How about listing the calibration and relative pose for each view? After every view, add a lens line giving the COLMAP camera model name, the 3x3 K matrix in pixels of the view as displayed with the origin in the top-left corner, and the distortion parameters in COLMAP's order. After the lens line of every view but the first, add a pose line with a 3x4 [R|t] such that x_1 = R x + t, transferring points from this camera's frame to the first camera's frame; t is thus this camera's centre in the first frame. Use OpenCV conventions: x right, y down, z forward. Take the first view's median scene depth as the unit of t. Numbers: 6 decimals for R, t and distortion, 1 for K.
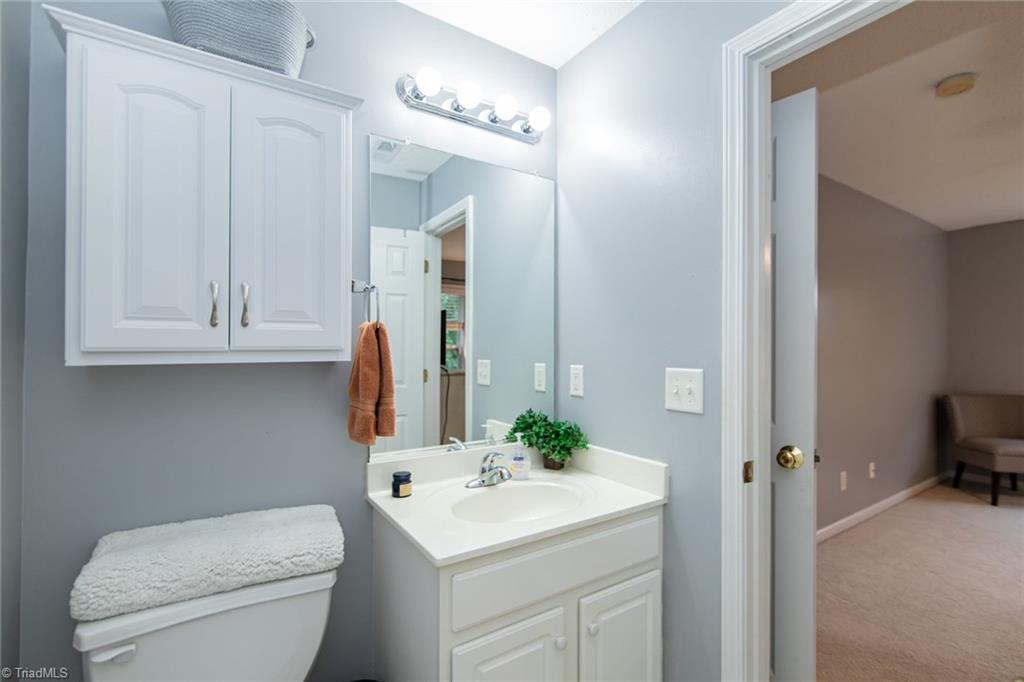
lens RADIAL K [[459.4, 0, 516.7], [0, 459.4, 353.4], [0, 0, 1]] dist [-0.000613, -0.000196]
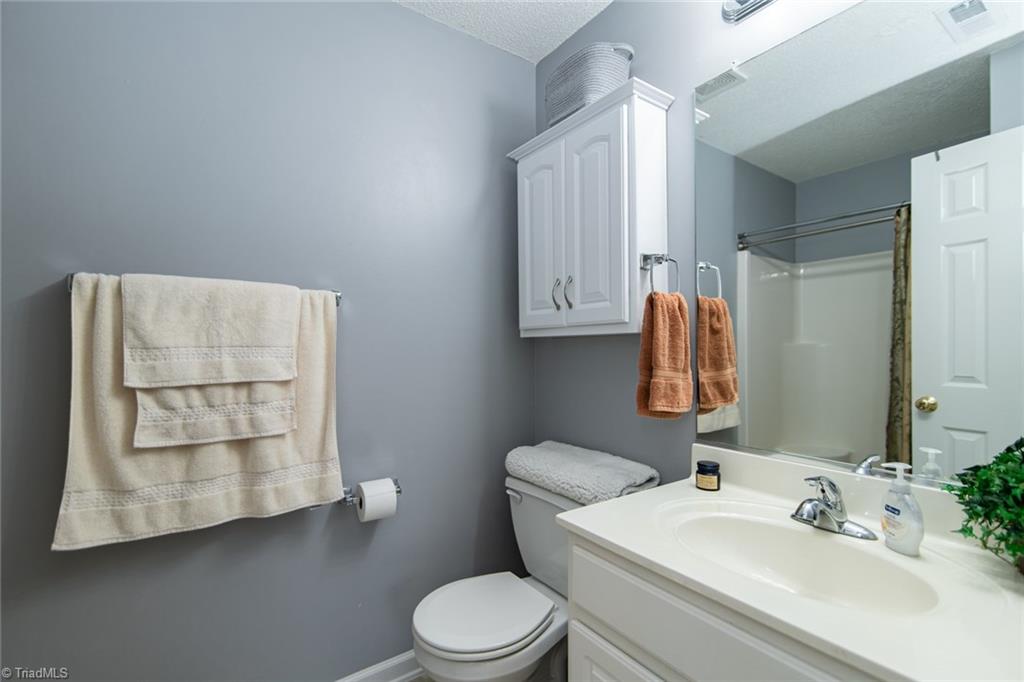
lens RADIAL K [[459.4, 0, 516.7], [0, 459.4, 353.4], [0, 0, 1]] dist [-0.000613, -0.000196]
pose [[0.035441, 0.009044, -0.999331, 0.733373], [-0.007222, 0.999935, 0.008794, 0.060402], [0.999346, 0.006906, 0.035504, 0.745049]]
